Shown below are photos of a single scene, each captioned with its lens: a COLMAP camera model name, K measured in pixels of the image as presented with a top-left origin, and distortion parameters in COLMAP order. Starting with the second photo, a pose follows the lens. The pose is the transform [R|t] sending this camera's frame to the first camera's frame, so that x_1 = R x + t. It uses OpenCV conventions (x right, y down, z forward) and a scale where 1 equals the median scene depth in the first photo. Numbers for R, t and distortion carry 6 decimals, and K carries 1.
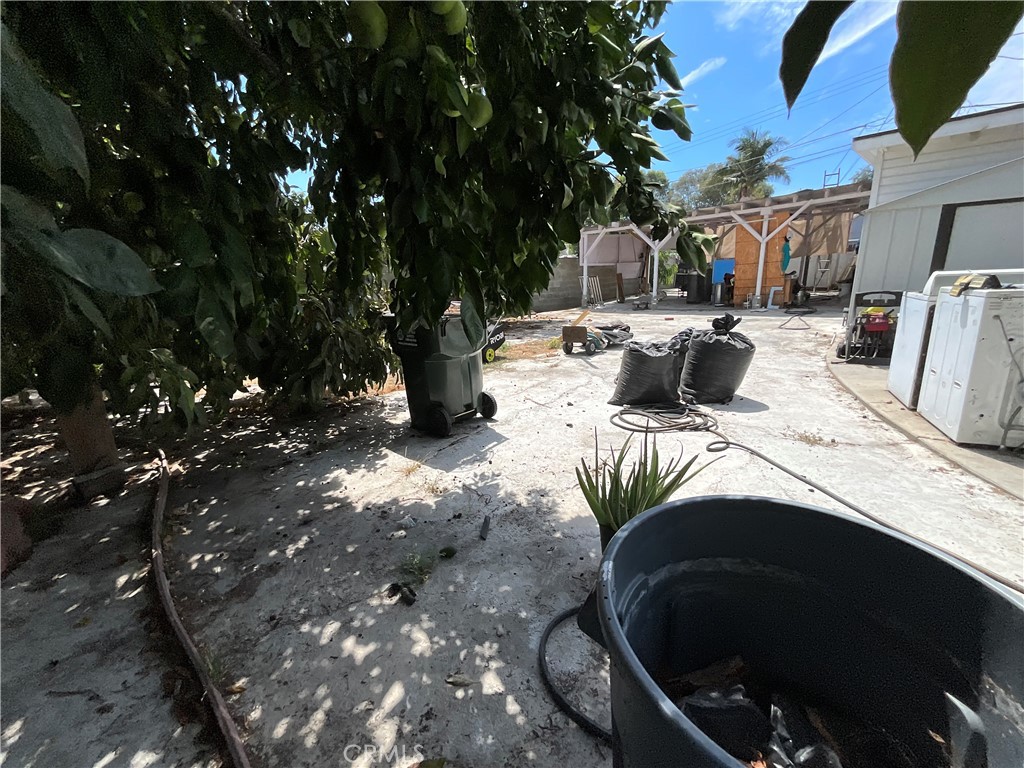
lens RADIAL K [[415.7, 0, 512.0], [0, 415.7, 384.0], [0, 0, 1]] dist [-0.021054, 0.014208]
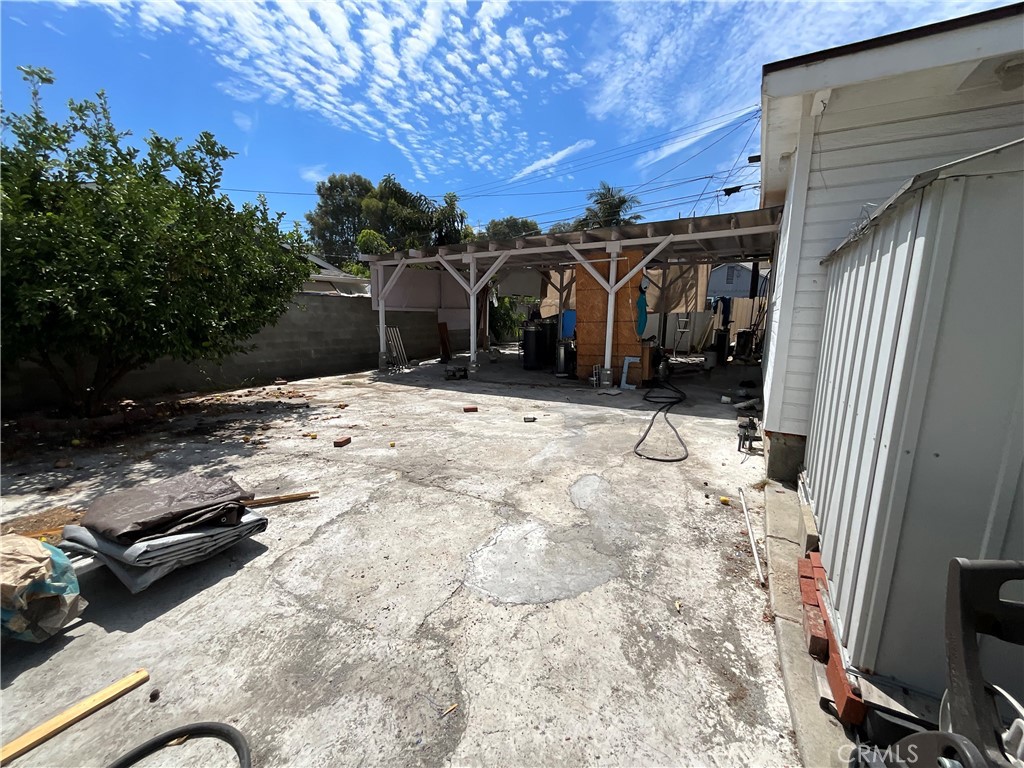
lens RADIAL K [[413.7, 0, 512.0], [0, 413.7, 384.0], [0, 0, 1]] dist [-0.003309, 0.000280]
pose [[0.963729, 0.007609, 0.266773, 0.260351], [0.016343, 0.996035, -0.087450, -0.130935], [-0.266380, 0.088638, 0.959784, 0.389176]]
